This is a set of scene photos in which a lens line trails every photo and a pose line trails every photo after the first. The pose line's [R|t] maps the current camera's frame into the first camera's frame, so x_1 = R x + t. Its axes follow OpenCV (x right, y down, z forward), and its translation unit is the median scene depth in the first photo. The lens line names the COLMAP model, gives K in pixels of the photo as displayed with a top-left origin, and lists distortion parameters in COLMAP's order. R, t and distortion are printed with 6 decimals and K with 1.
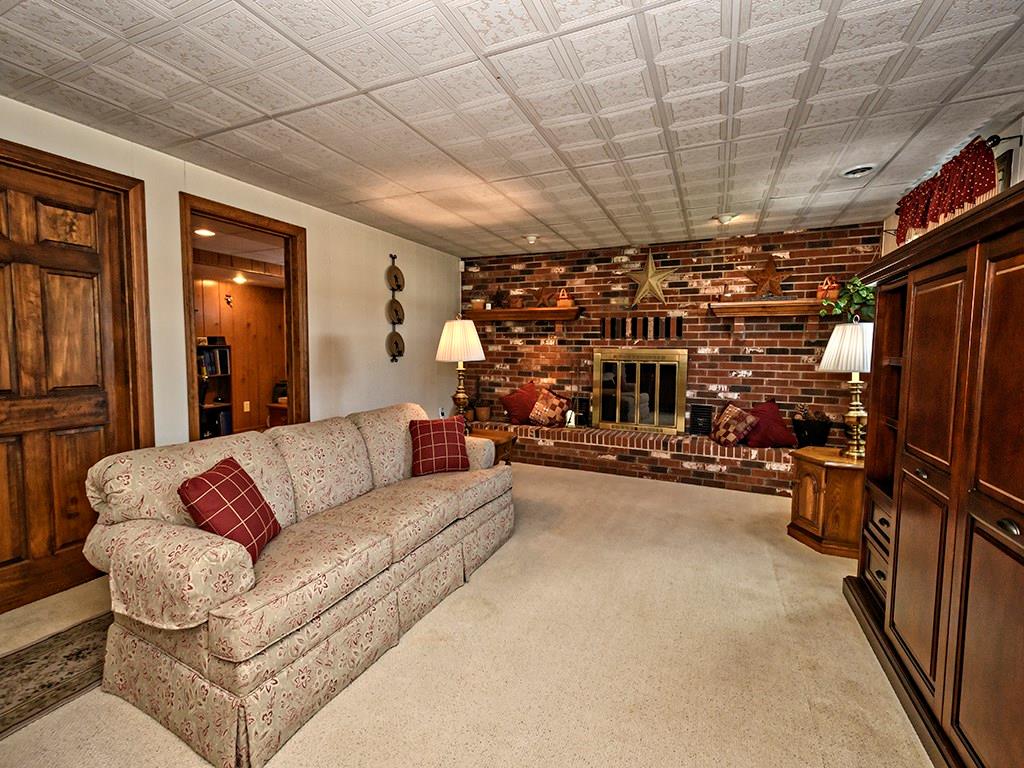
lens RADIAL K [[454.9, 0, 506.2], [0, 454.9, 377.6], [0, 0, 1]] dist [0.002737, -0.000466]
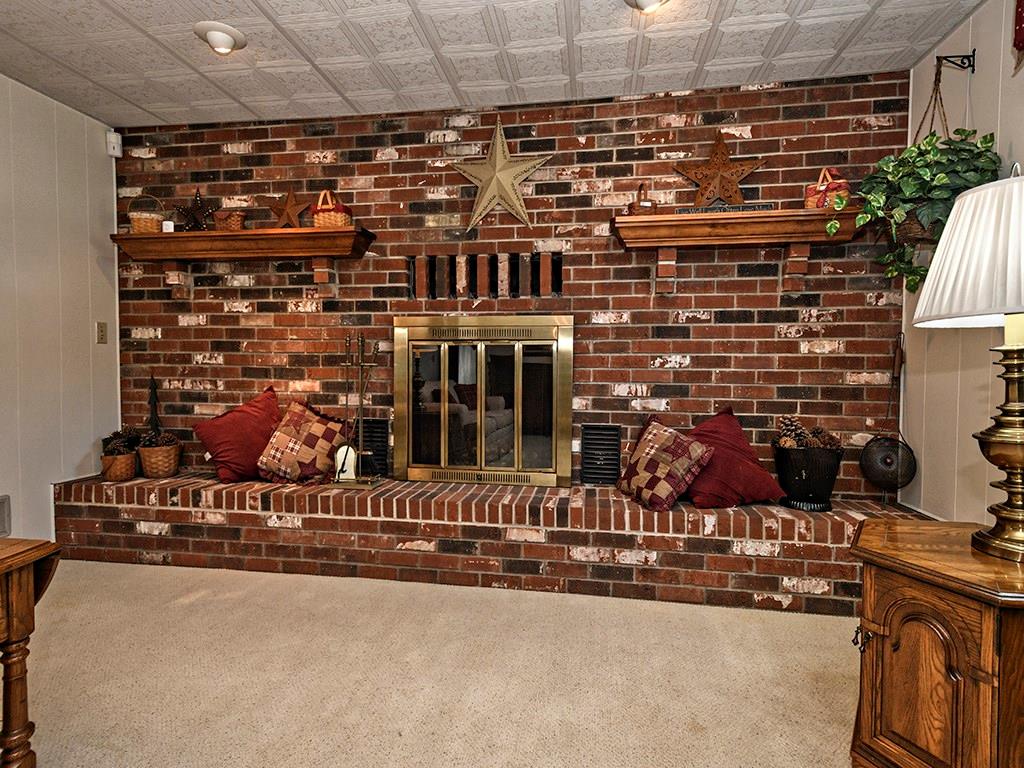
lens RADIAL K [[537.9, 0, 511.7], [0, 537.9, 384.0], [0, 0, 1]] dist [0.017218, 0.000004]
pose [[0.961624, -0.014368, 0.273993, 0.164507], [0.021784, 0.999474, -0.024043, 0.026373], [-0.273503, 0.029089, 0.961431, 0.437159]]
